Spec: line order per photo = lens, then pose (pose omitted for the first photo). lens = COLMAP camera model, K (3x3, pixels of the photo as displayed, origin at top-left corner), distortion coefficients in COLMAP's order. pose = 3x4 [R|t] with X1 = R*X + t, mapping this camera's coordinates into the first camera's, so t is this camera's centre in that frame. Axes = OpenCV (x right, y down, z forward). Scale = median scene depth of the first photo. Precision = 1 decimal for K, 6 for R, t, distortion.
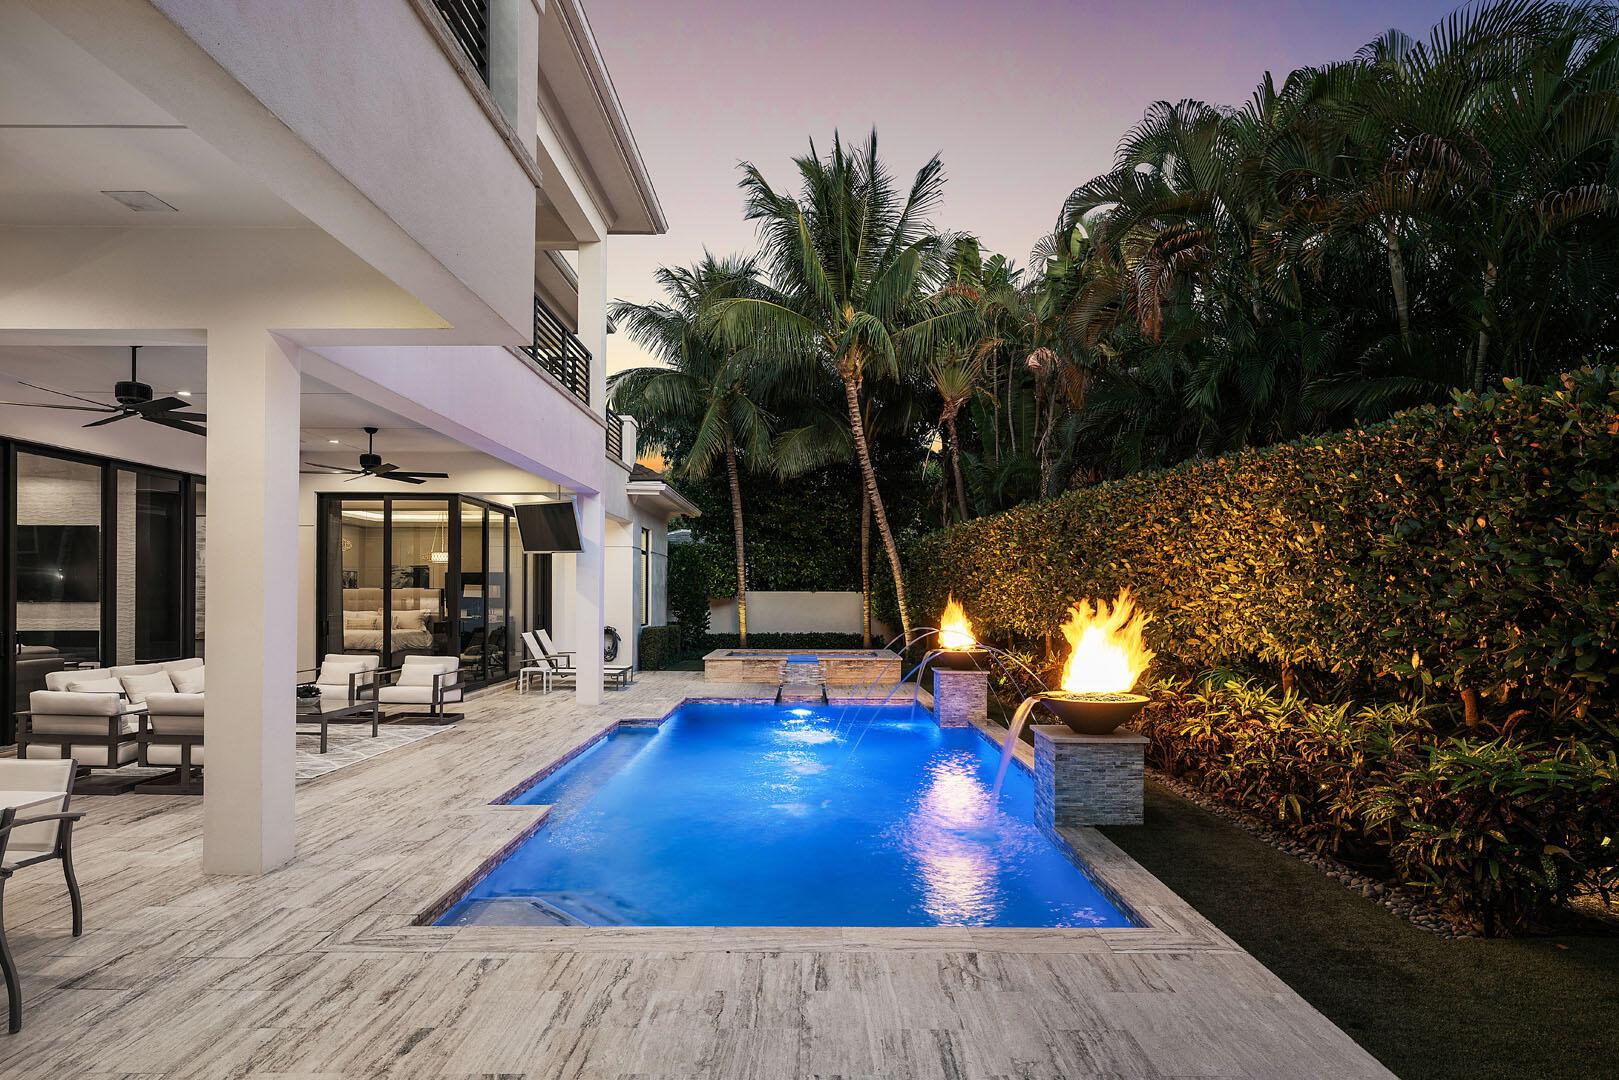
lens RADIAL K [[871.4, 0, 808.5], [0, 871.4, 592.8], [0, 0, 1]] dist [0.004344, 0.001031]
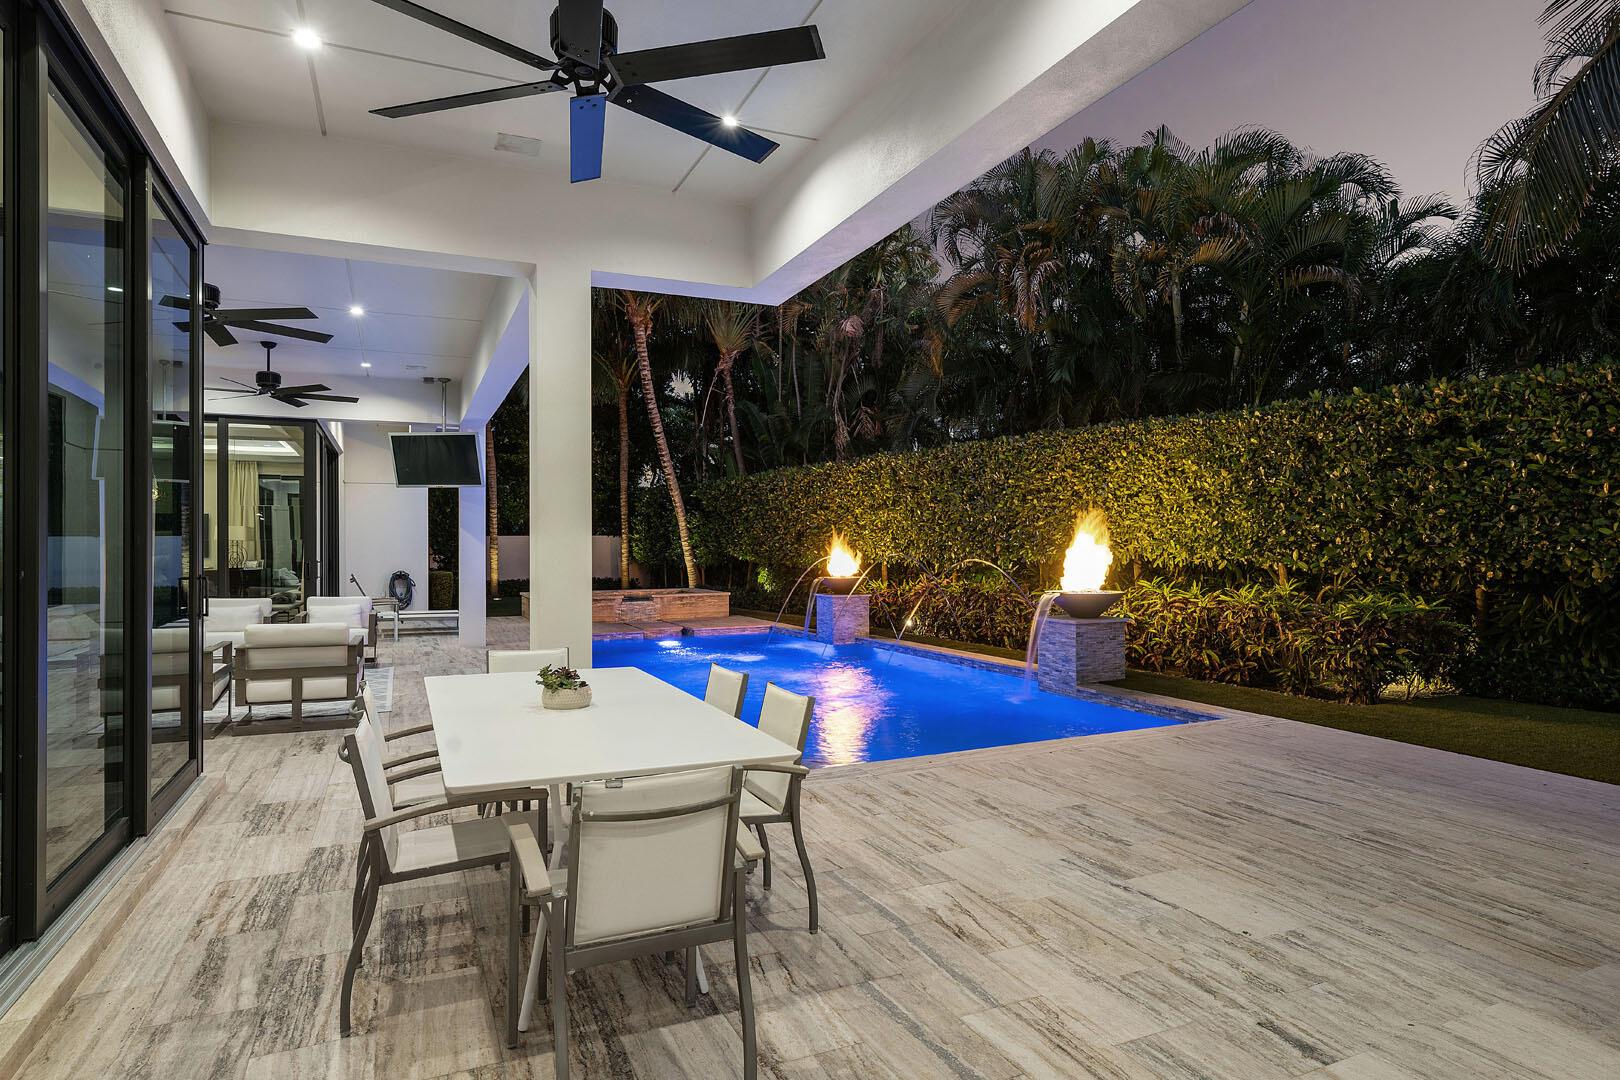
lens RADIAL K [[907.9, 0, 810.0], [0, 907.9, 540.0], [0, 0, 1]] dist [-0.001503, -0.000200]
pose [[0.908183, -0.008087, 0.418495, -0.696110], [0.010136, 0.999945, -0.002674, 0.037242], [-0.418450, 0.006671, 0.908215, -0.132975]]
